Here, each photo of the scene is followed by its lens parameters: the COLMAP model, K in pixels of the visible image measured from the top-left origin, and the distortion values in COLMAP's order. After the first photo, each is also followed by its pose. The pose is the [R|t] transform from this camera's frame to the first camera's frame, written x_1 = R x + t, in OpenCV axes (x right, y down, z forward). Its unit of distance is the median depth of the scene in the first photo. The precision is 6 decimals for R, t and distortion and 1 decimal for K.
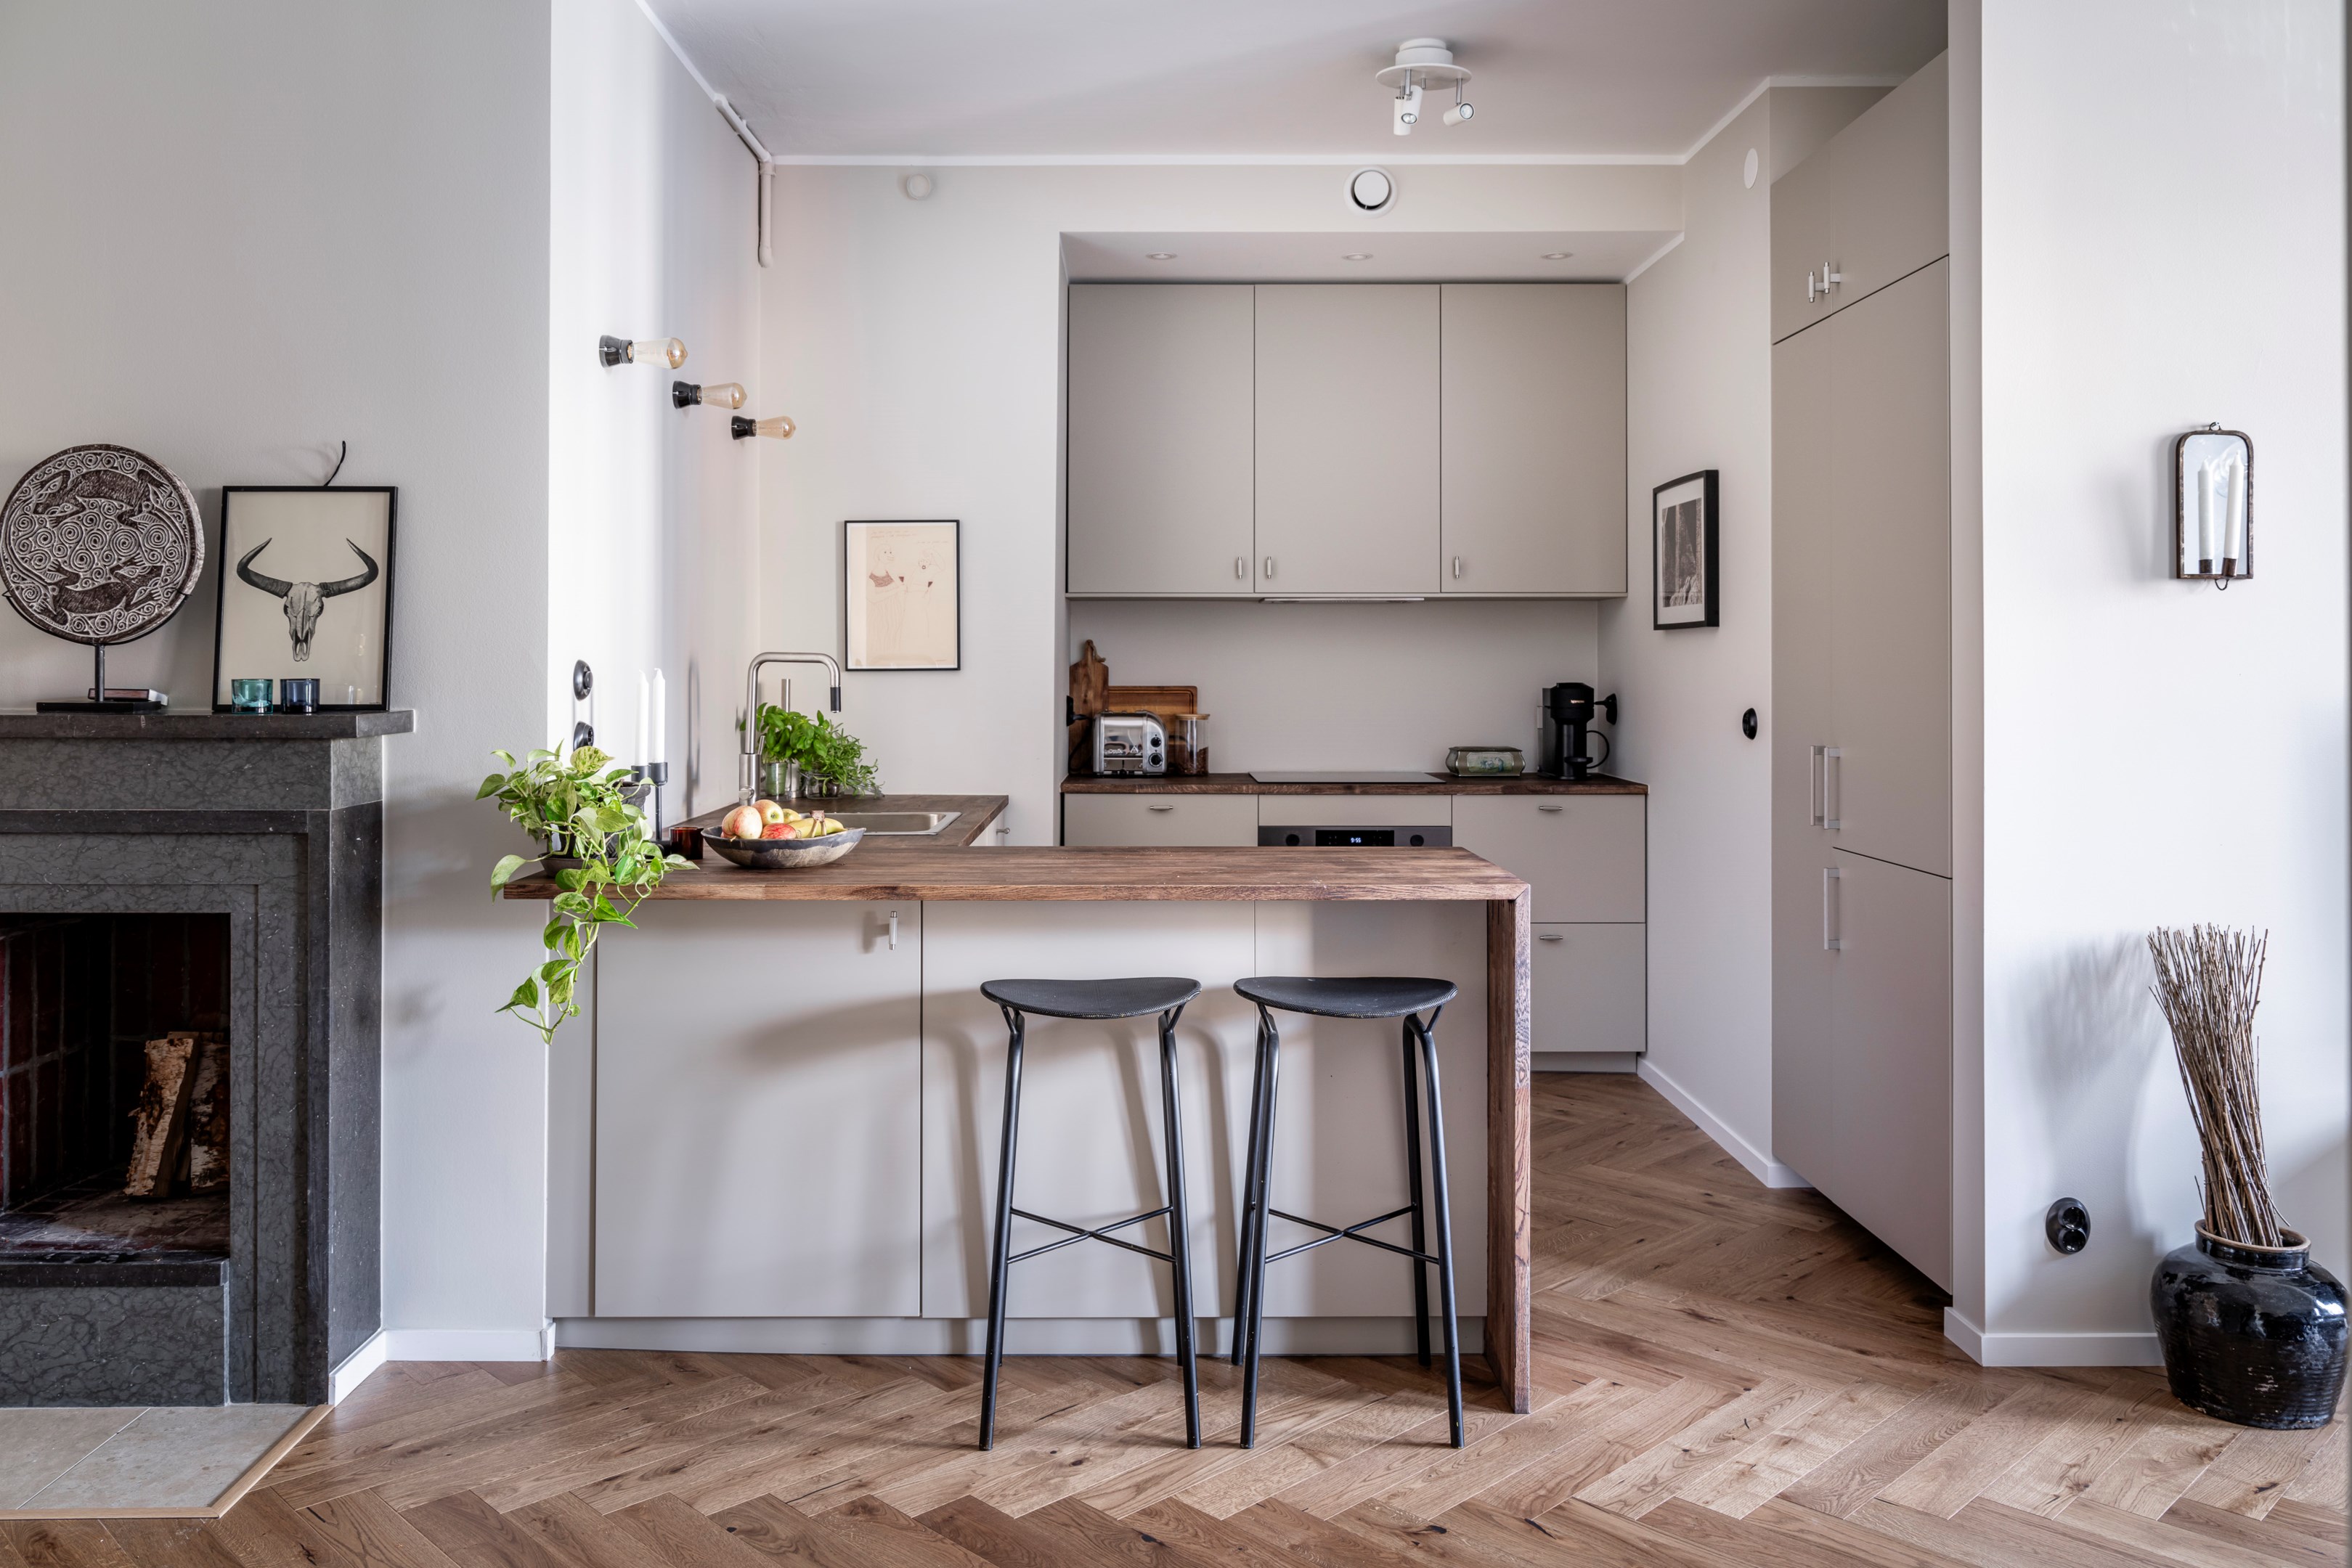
lens RADIAL K [[1804.5, 0, 1185.4], [0, 1804.5, 668.3], [0, 0, 1]] dist [0.005665, 0.000334]
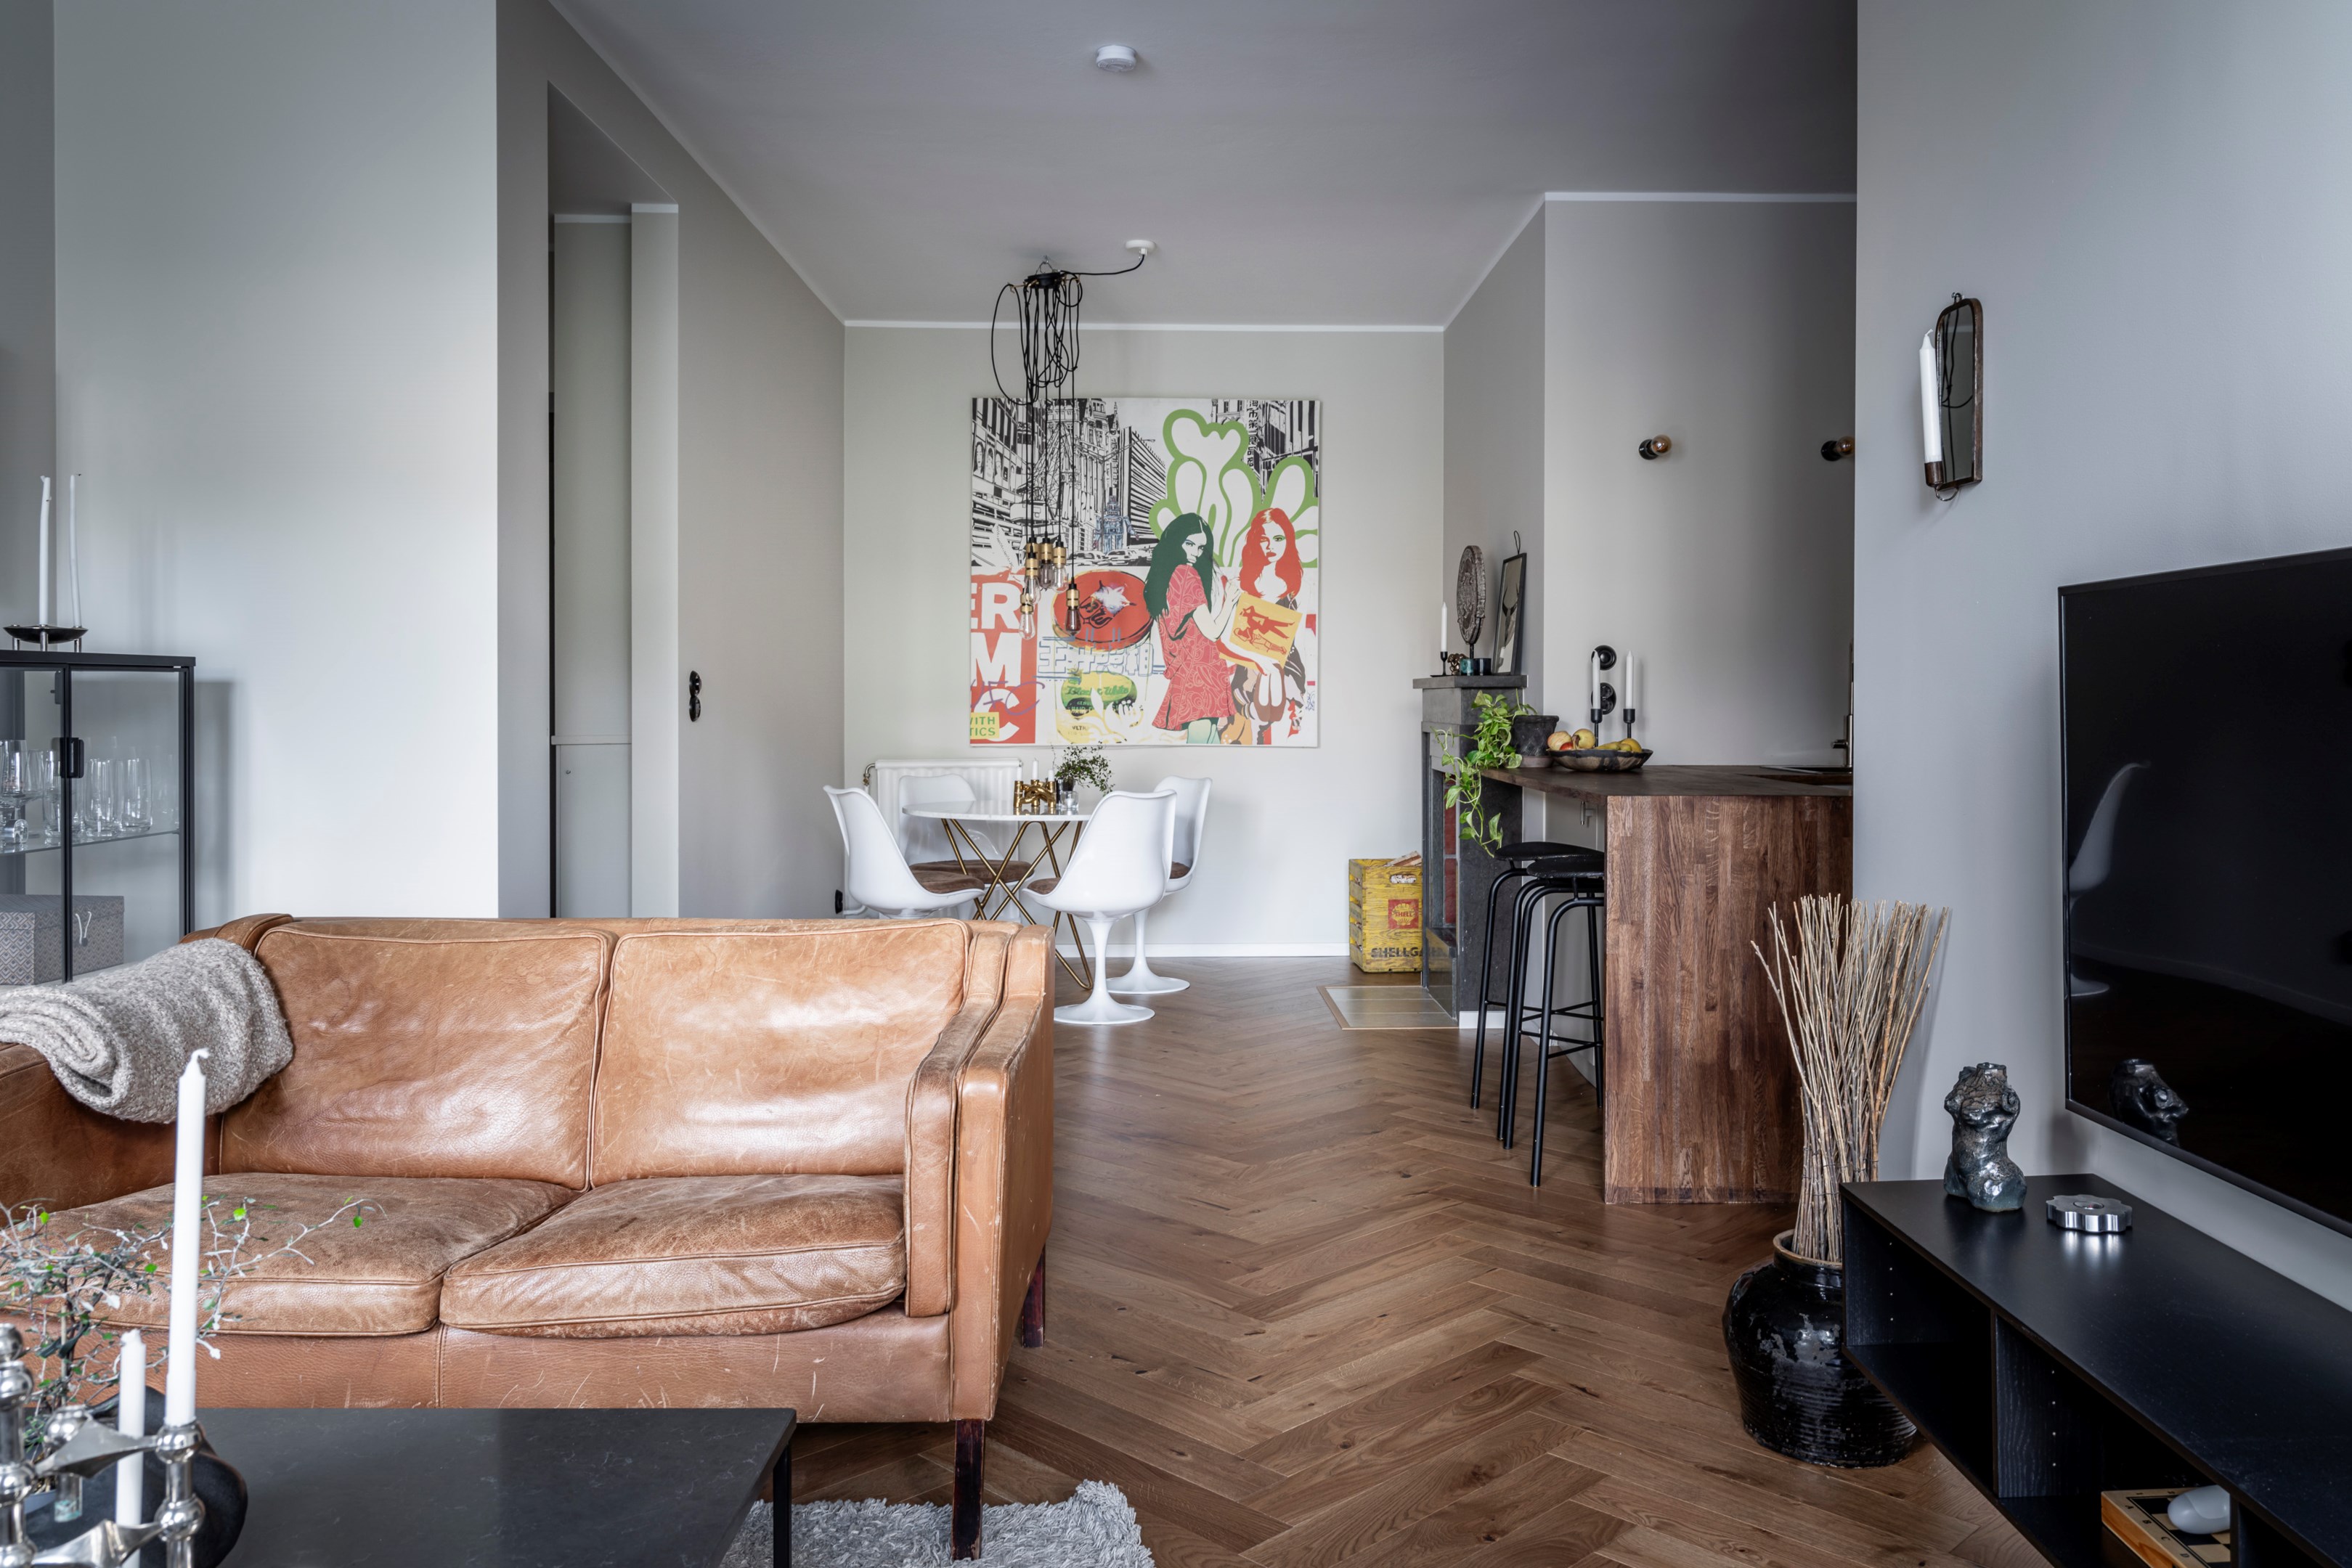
lens RADIAL K [[1804.5, 0, 1176.0], [0, 1804.5, 711.7], [0, 0, 1]] dist [0.005665, 0.000334]
pose [[-0.001767, 0.007045, -0.999974, 0.890899], [-0.005536, 0.999960, 0.007055, 0.031555], [0.999983, 0.005548, -0.001728, 0.417226]]
